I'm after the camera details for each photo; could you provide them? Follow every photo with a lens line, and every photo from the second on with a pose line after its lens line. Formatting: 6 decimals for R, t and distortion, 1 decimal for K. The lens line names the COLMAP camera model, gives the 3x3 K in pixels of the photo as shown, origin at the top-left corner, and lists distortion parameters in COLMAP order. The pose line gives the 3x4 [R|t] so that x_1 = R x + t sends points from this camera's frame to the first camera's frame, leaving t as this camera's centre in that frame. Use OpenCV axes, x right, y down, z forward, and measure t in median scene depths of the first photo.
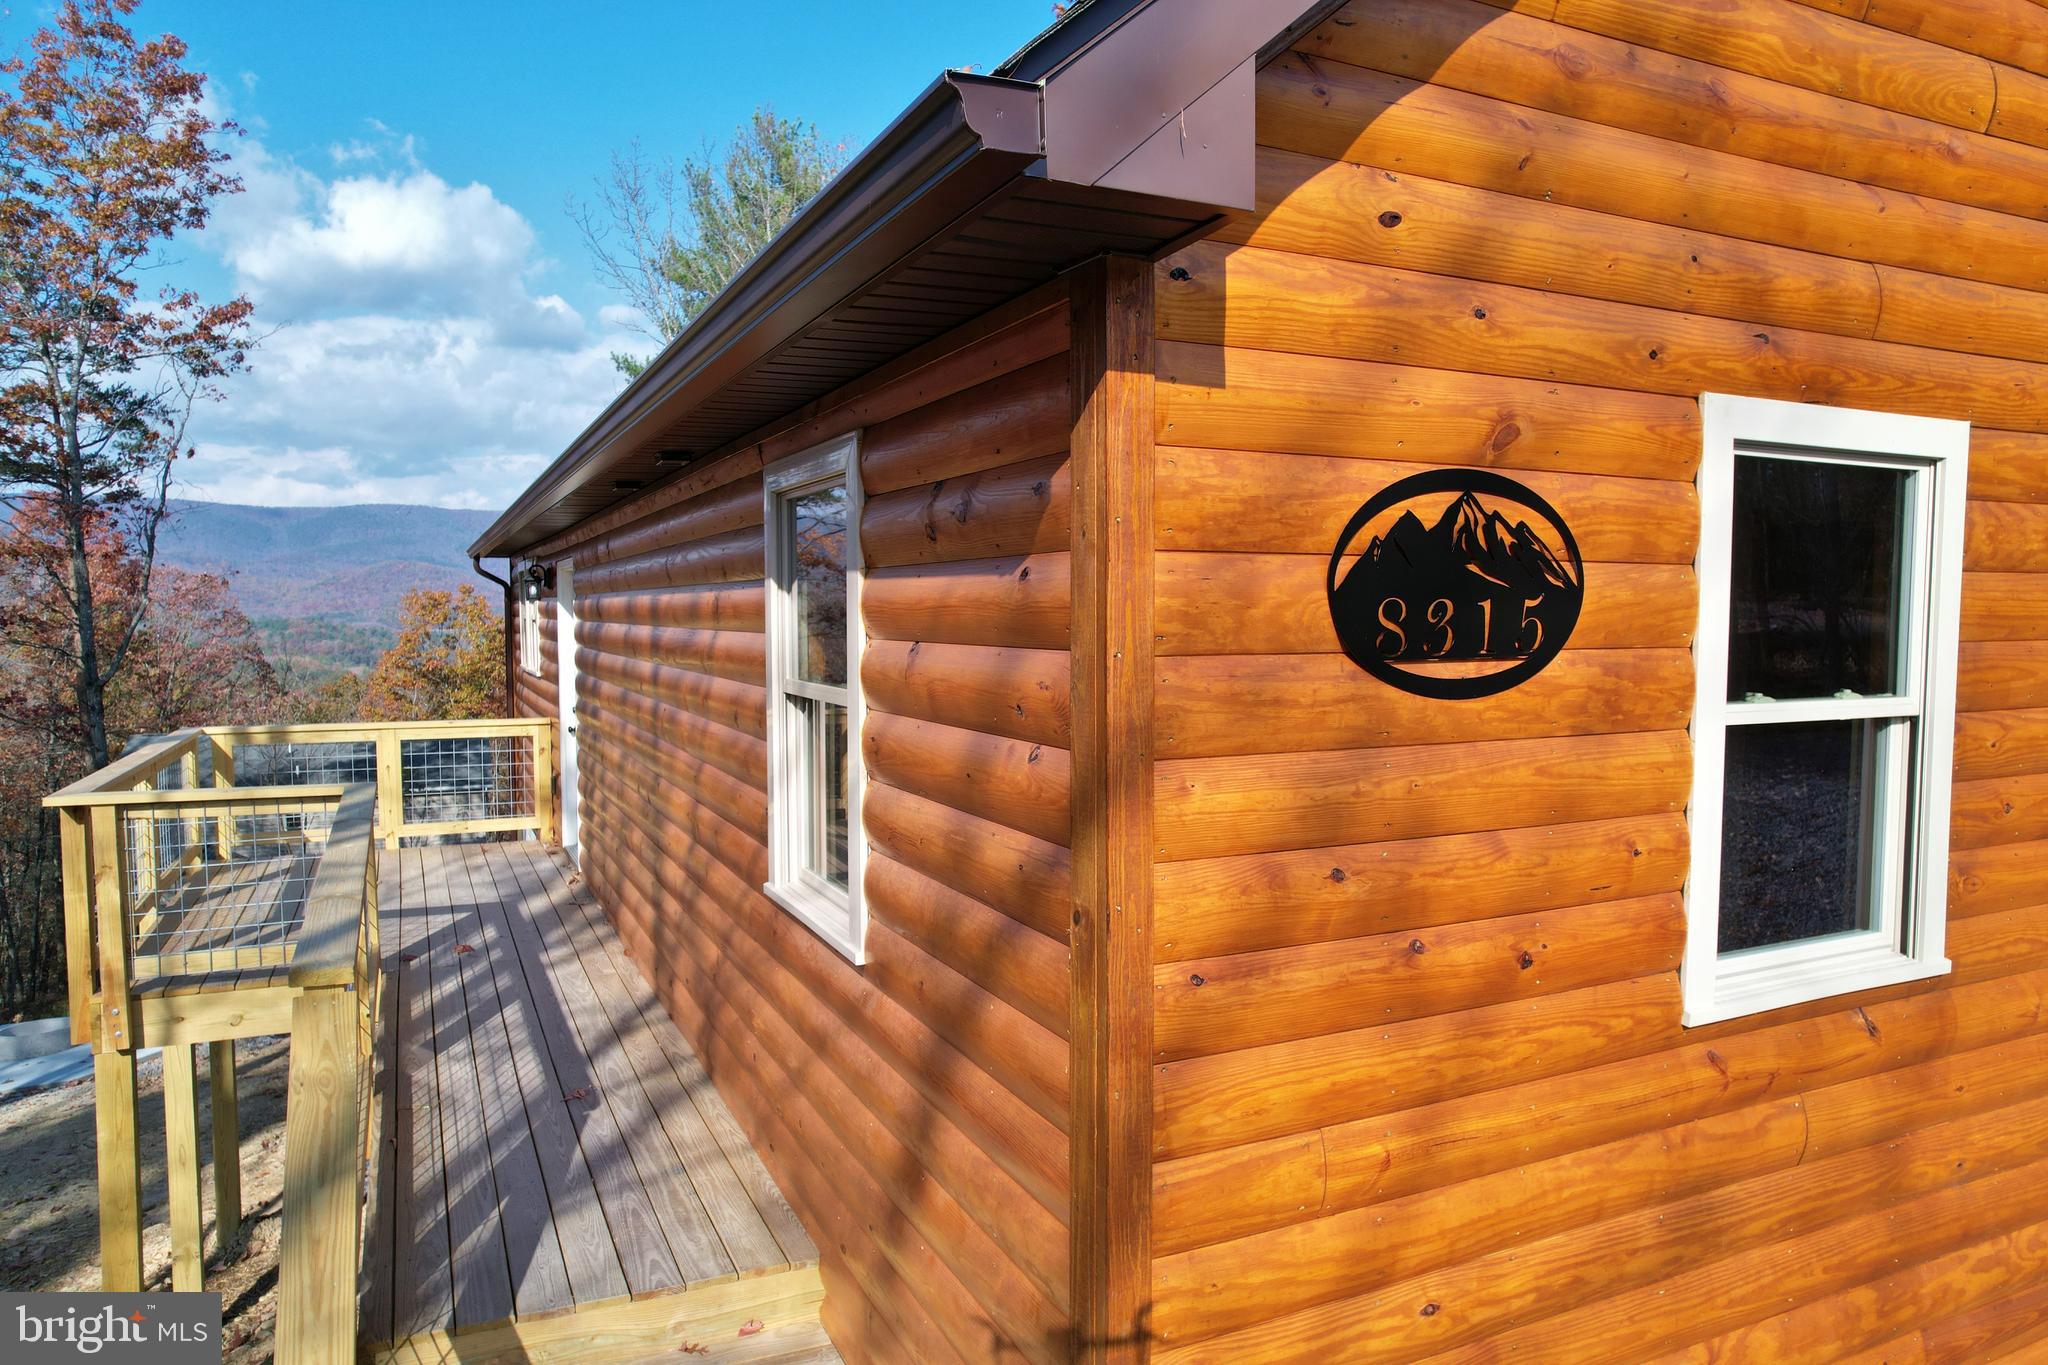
lens RADIAL K [[1312.5, 0, 1018.8], [0, 1312.5, 689.3], [0, 0, 1]] dist [-0.042104, 0.052572]
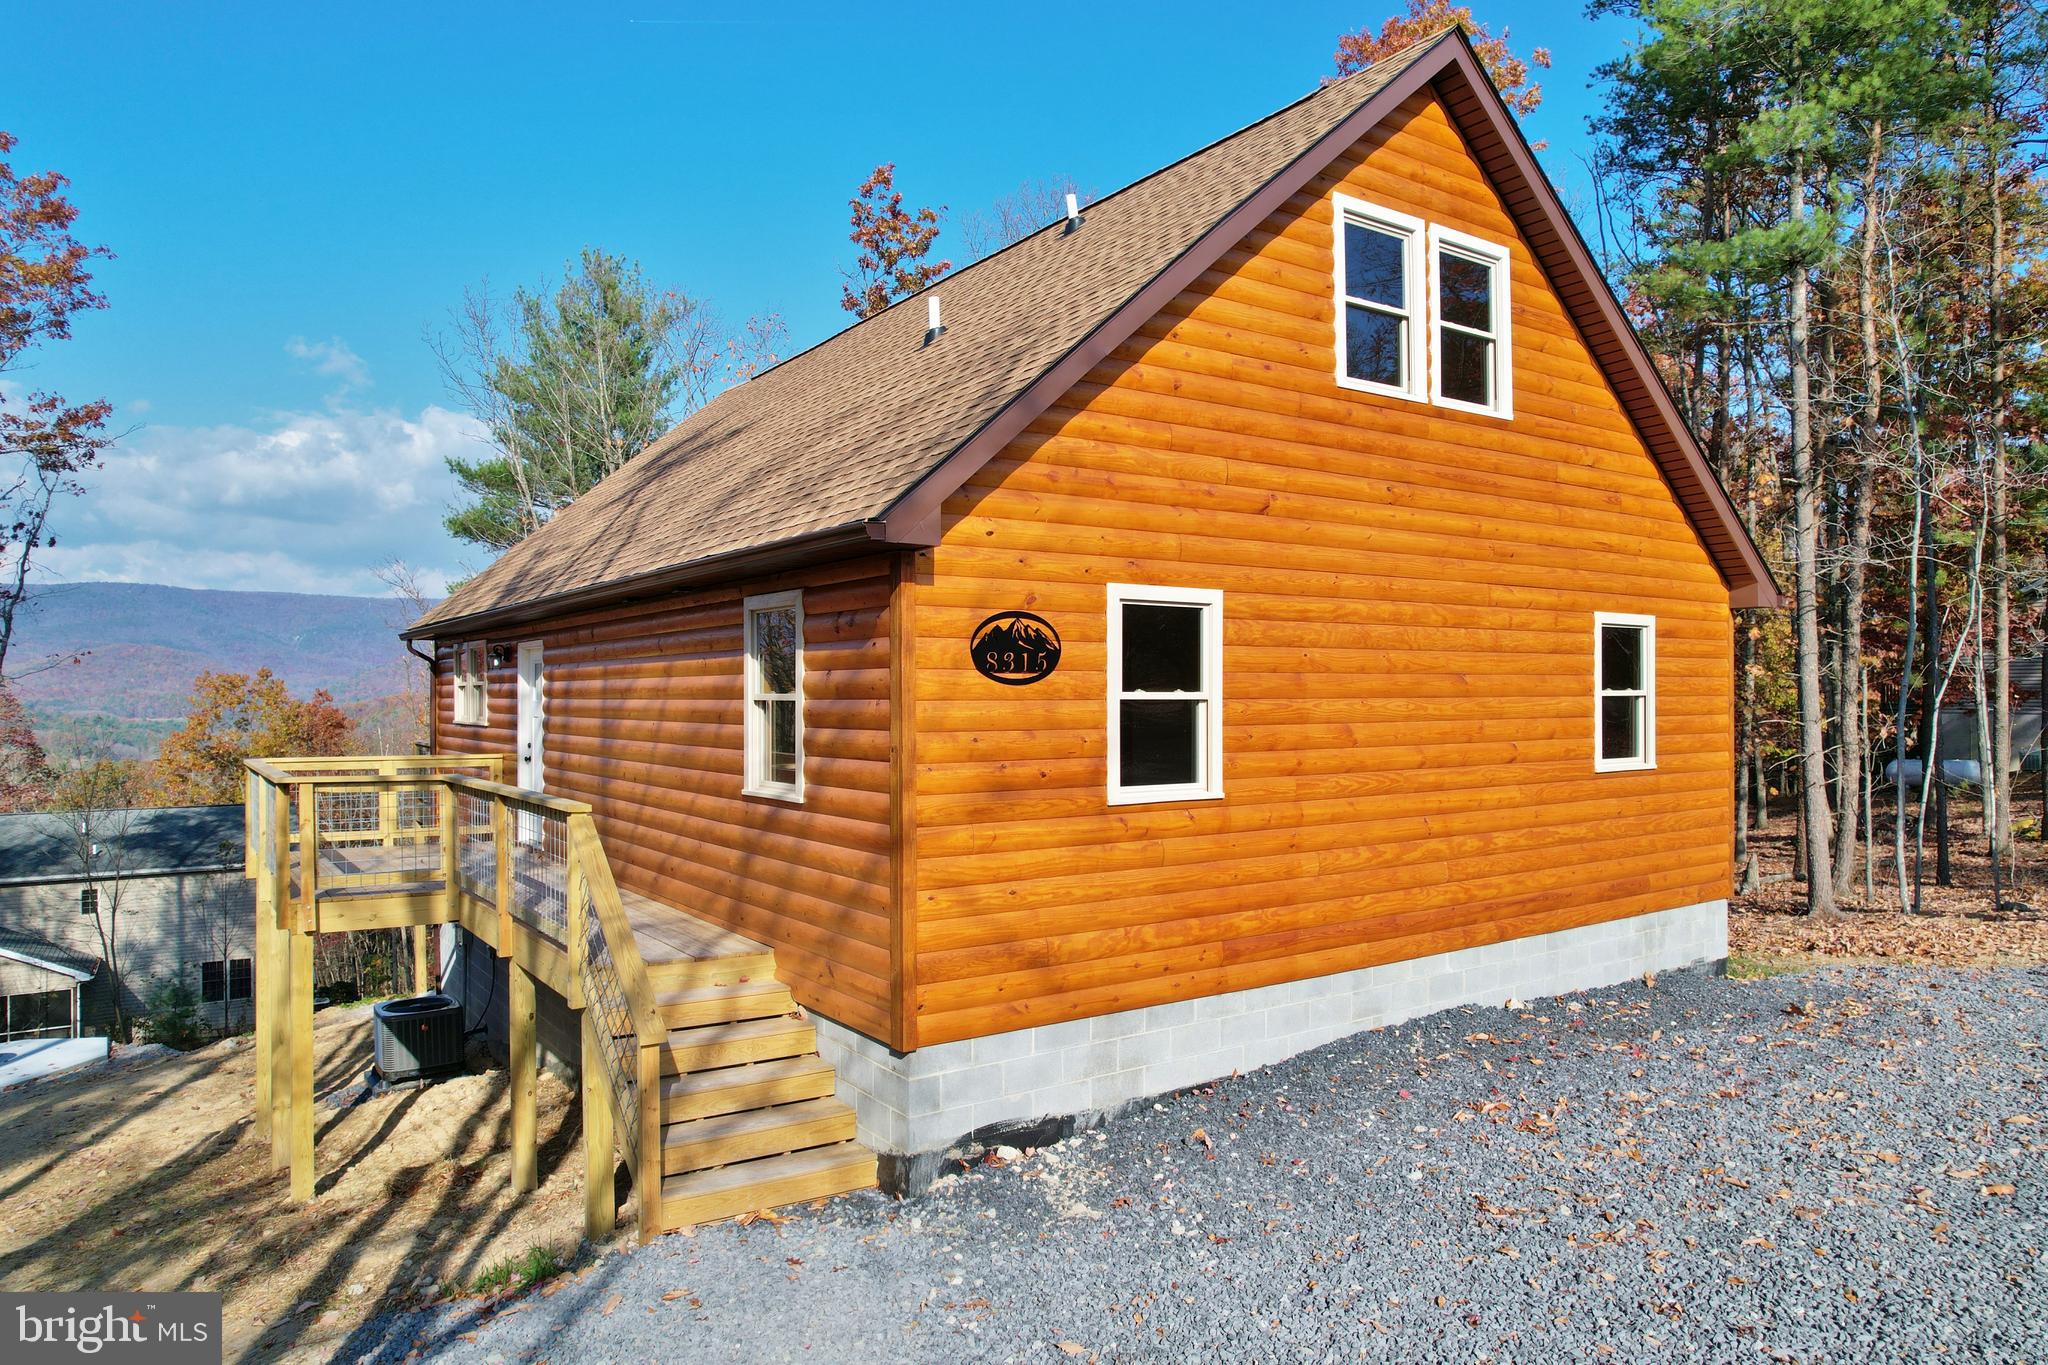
lens RADIAL K [[1312.5, 0, 1018.8], [0, 1312.5, 689.3], [0, 0, 1]] dist [-0.042104, 0.052572]
pose [[0.987170, -0.002404, 0.159654, -0.112932], [0.012764, 0.997875, -0.063899, 0.160613], [-0.159162, 0.065117, 0.985103, -1.532052]]
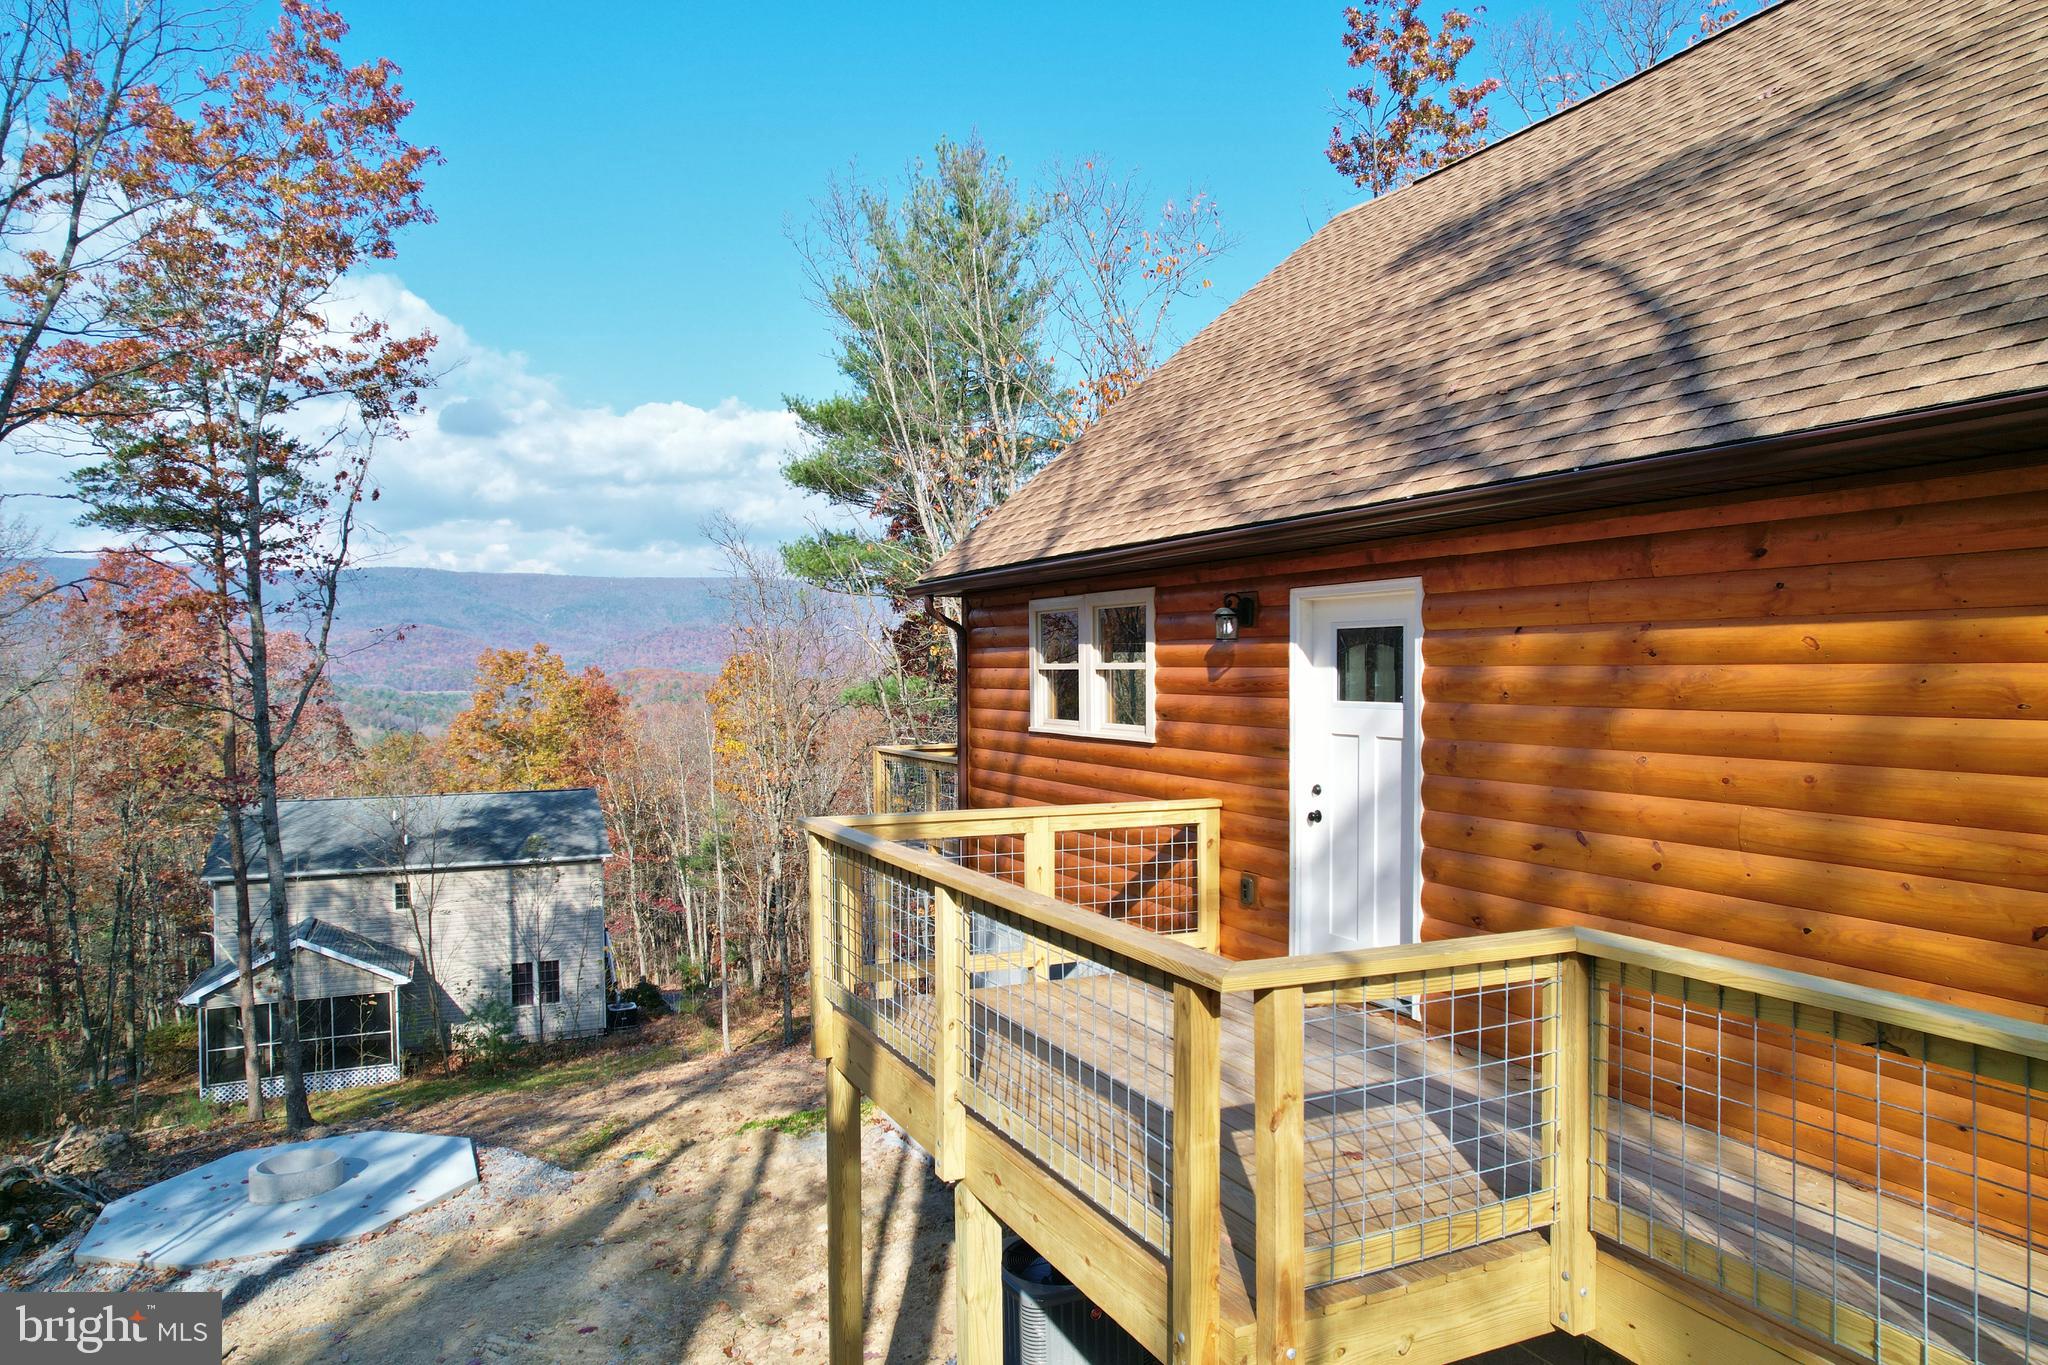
lens RADIAL K [[1314.4, 0, 1024.0], [0, 1314.4, 682.5], [0, 0, 1]] dist [-0.077350, 0.074488]
pose [[0.999973, -0.003187, 0.006557, -1.533964], [0.003516, 0.998702, -0.050822, -0.022469], [-0.006387, 0.050843, 0.998686, 0.801409]]
